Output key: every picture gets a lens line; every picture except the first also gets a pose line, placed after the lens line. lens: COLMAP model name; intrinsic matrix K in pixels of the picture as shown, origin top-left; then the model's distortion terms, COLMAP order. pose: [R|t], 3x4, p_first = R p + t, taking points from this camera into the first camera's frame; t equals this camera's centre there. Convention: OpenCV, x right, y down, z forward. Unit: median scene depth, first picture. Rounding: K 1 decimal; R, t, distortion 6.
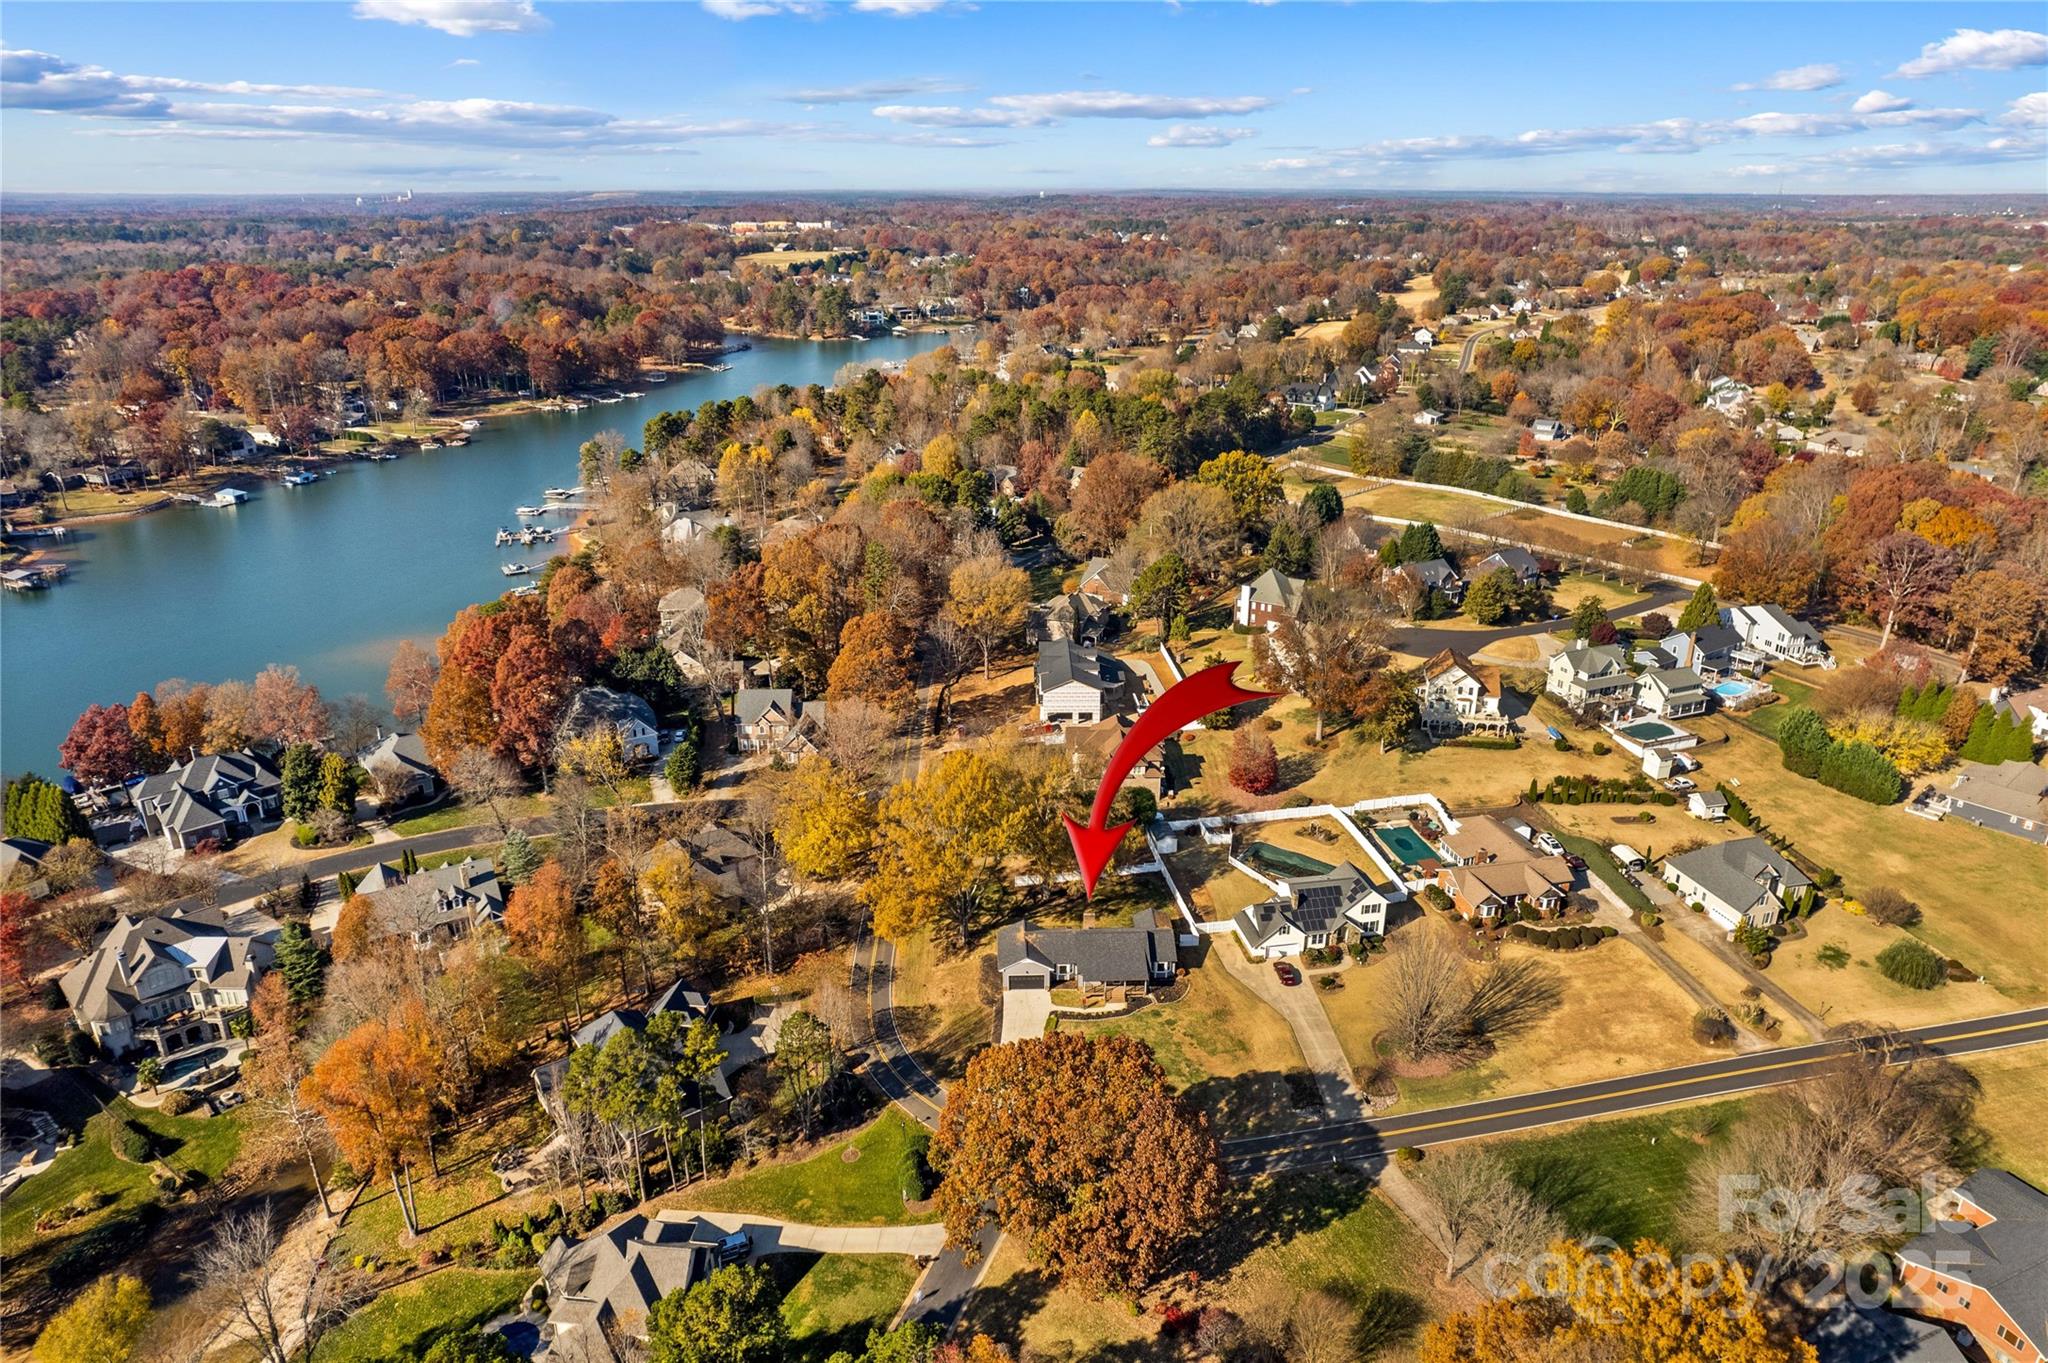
lens RADIAL K [[1310.0, 0, 1015.5], [0, 1310.0, 679.2], [0, 0, 1]] dist [-0.078771, 0.073308]
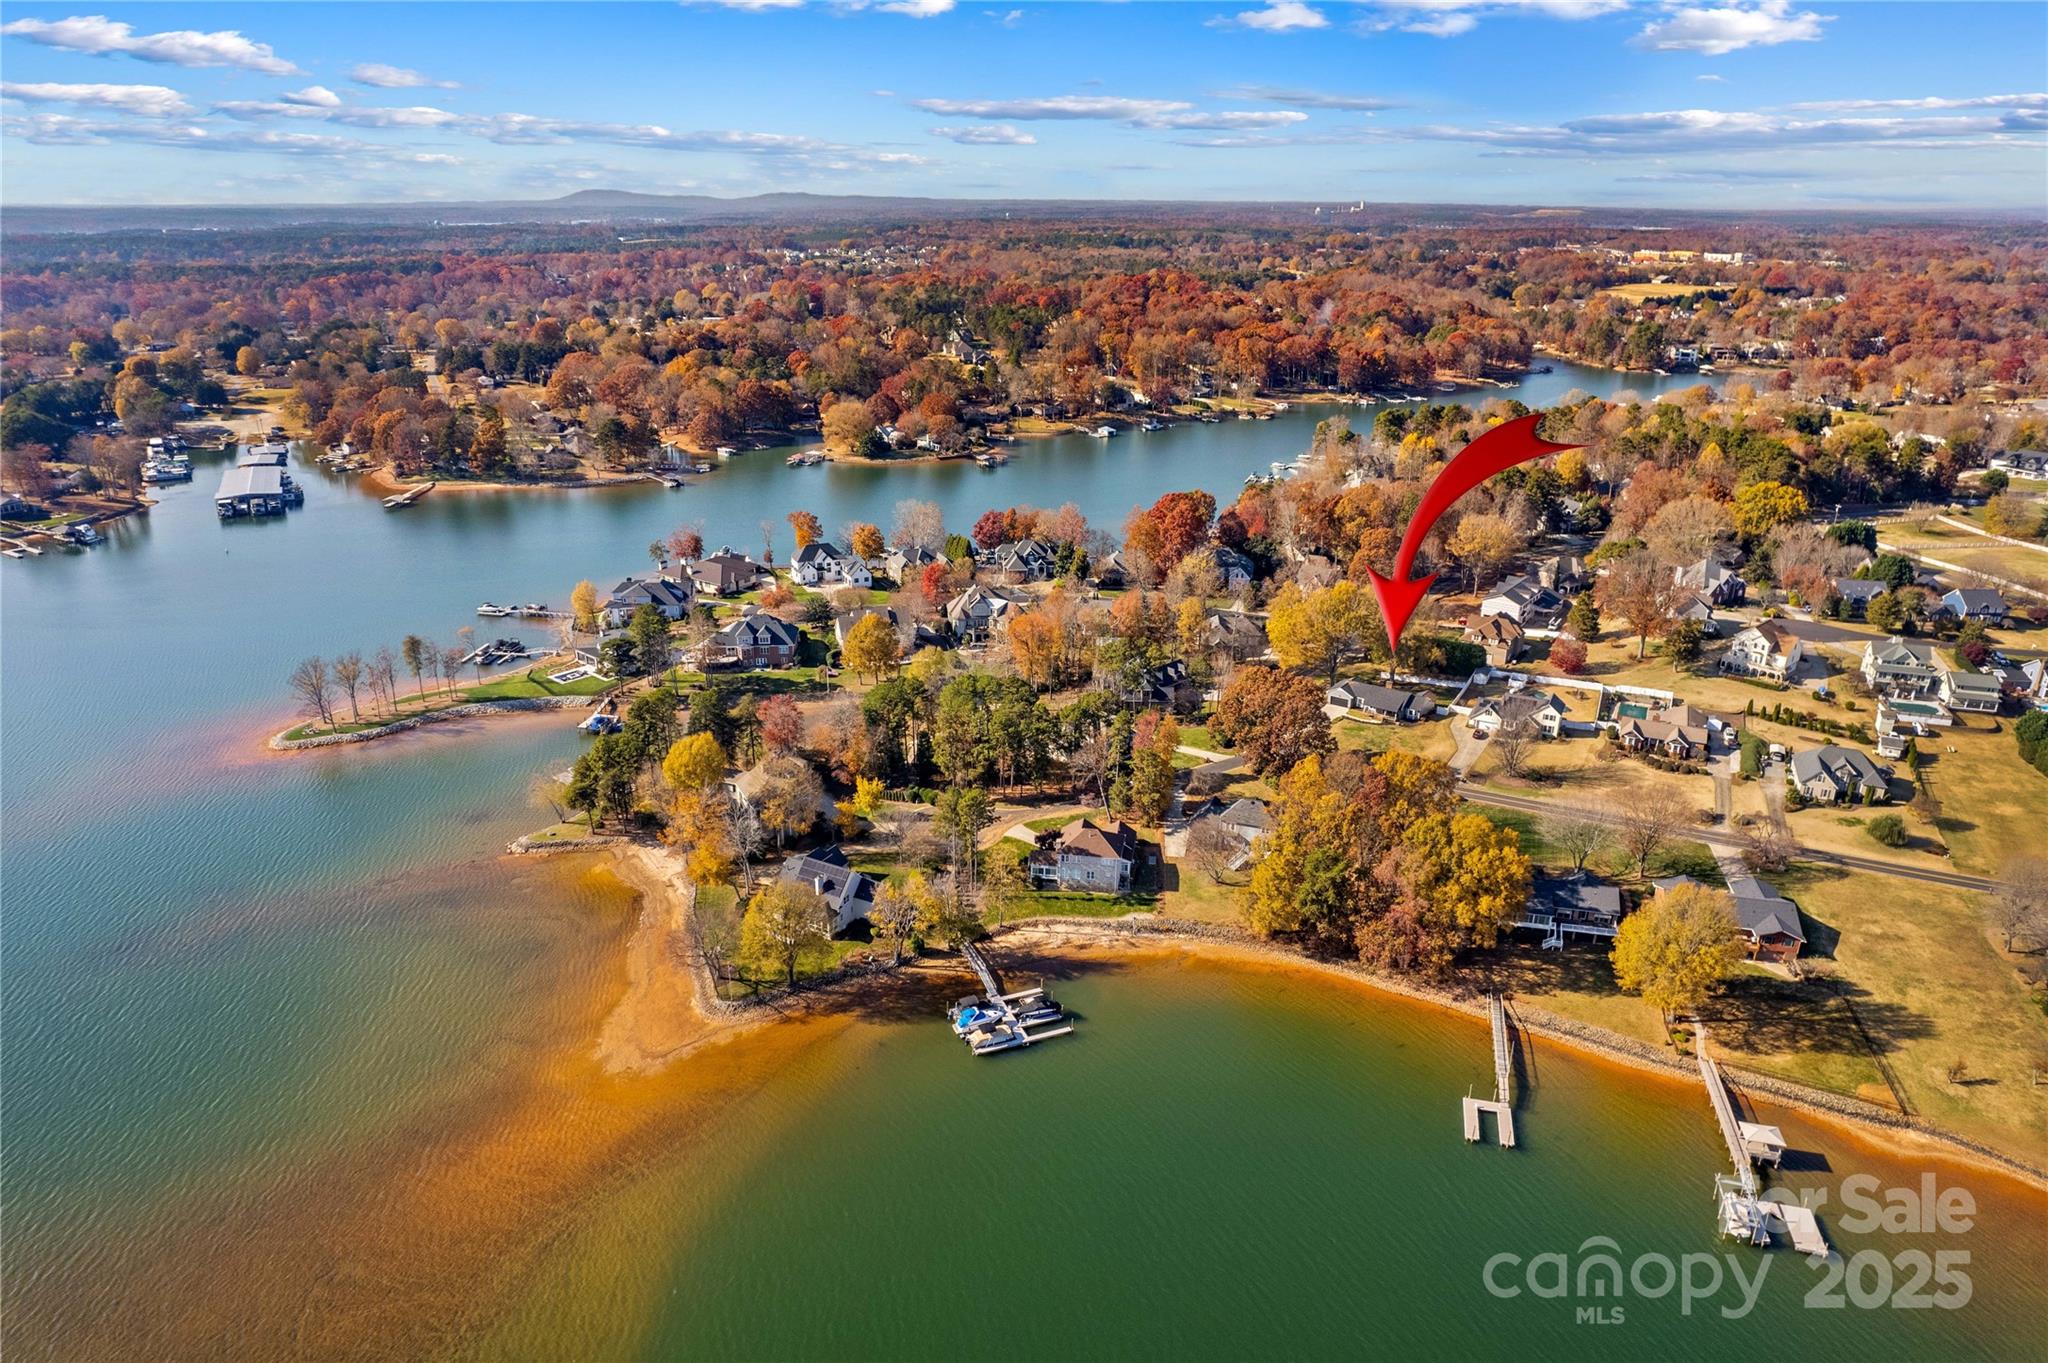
lens RADIAL K [[1301.1, 0, 1024.0], [0, 1301.1, 681.5], [0, 0, 1]] dist [-0.083038, 0.072069]
pose [[0.787814, 0.218643, -0.575799, 0.287374], [-0.221148, 0.972945, 0.066870, 0.071164], [0.574842, 0.074656, 0.814852, -0.315883]]
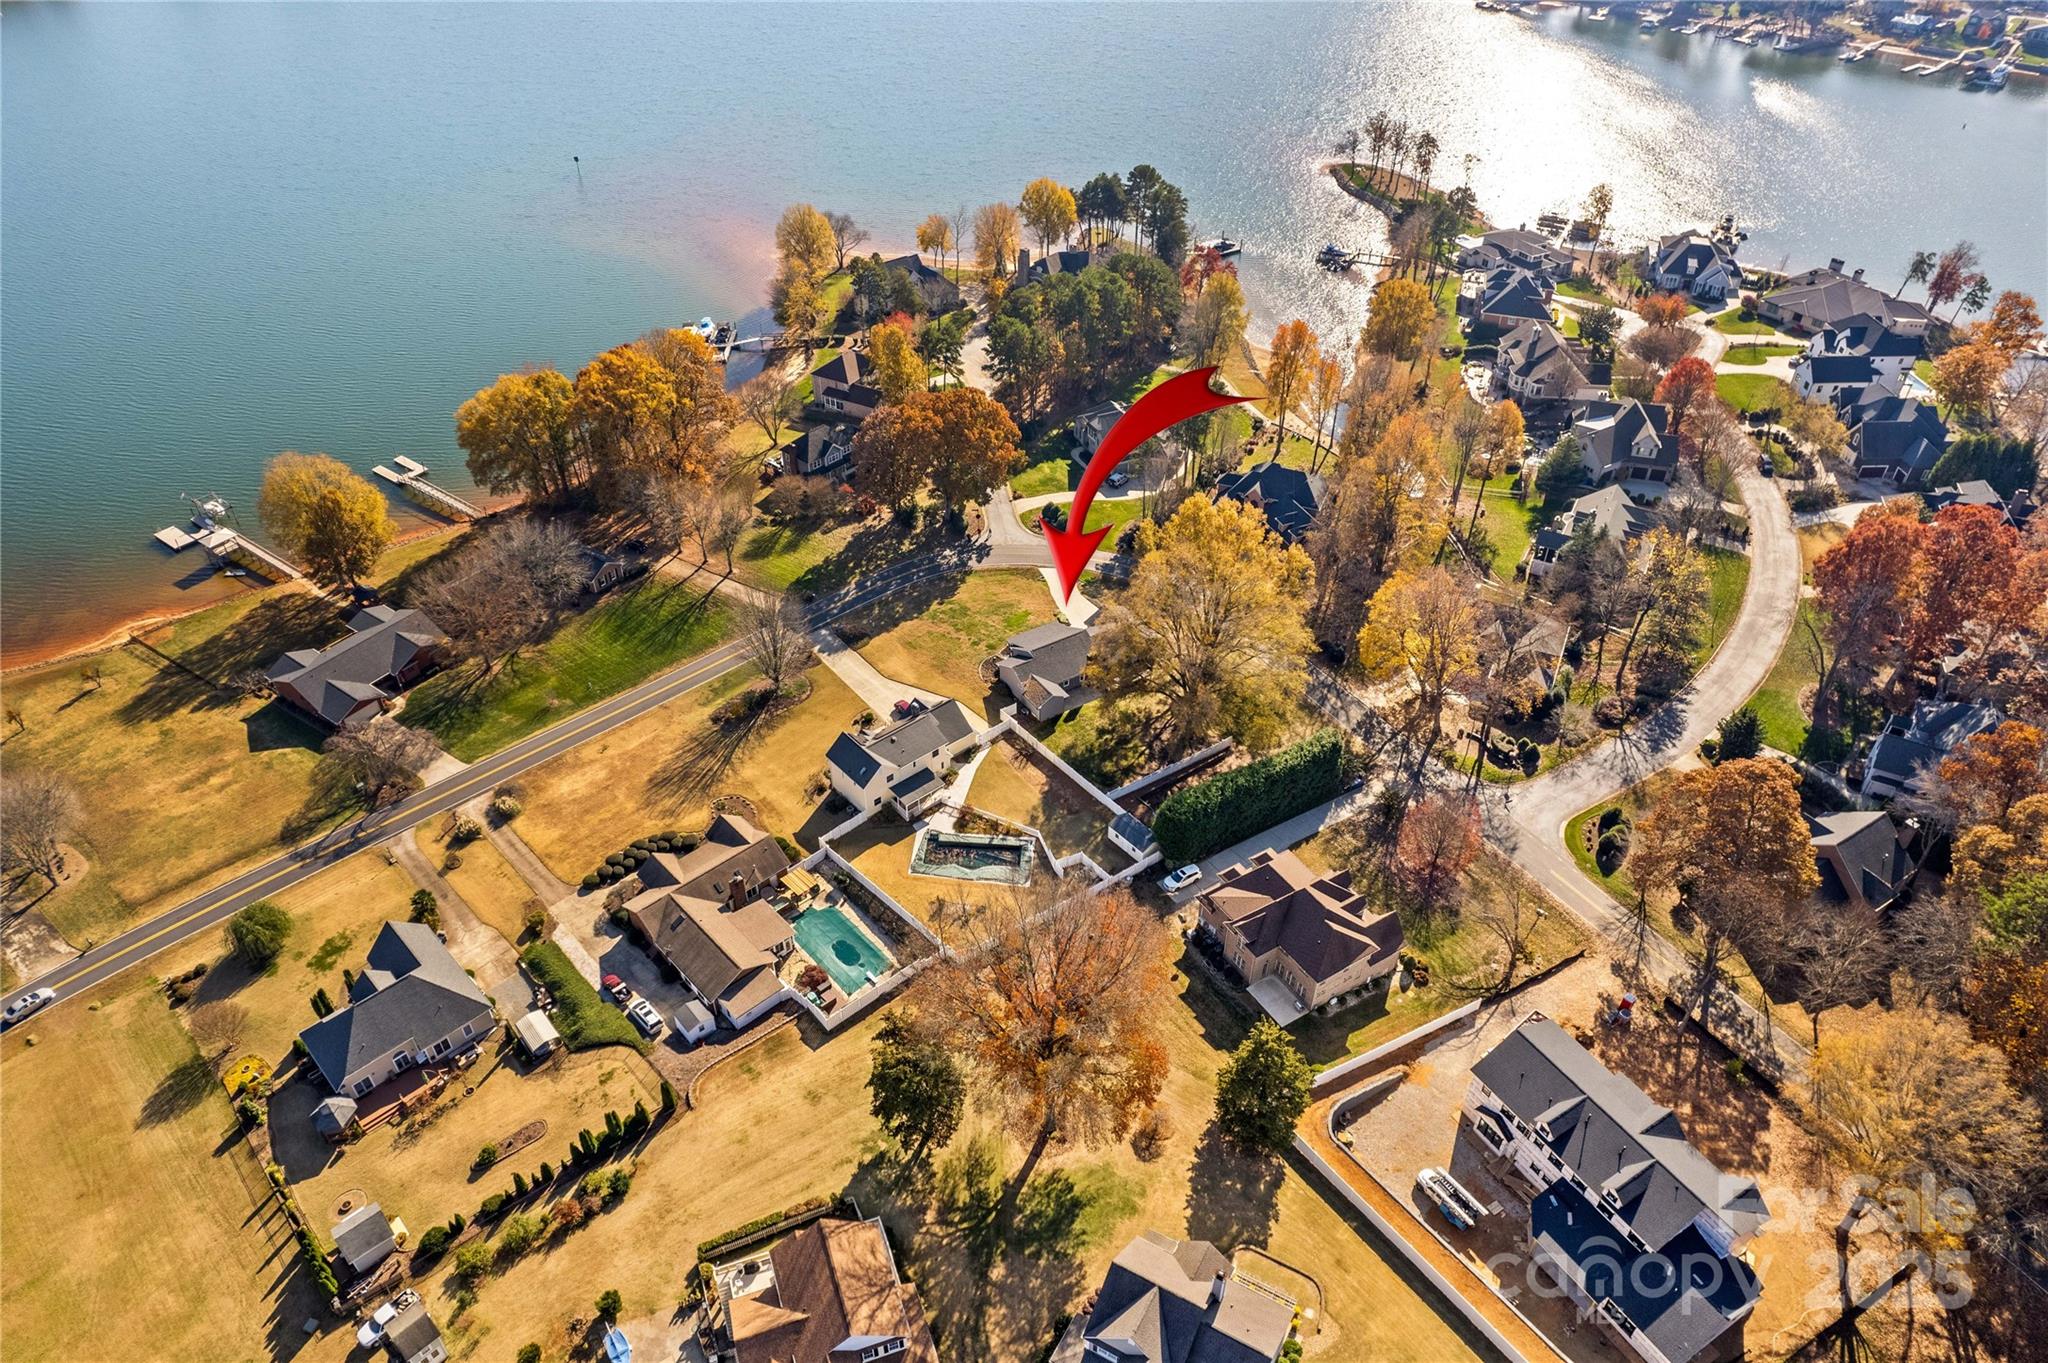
lens RADIAL K [[1344.2, 0, 1019.1], [0, 1344.2, 670.3], [0, 0, 1]] dist [-0.082411, 0.077199]
pose [[-0.859657, 0.306916, -0.408403, 0.225528], [-0.186843, 0.555153, 0.810491, -0.276478], [0.475479, 0.773051, -0.419896, 0.592221]]
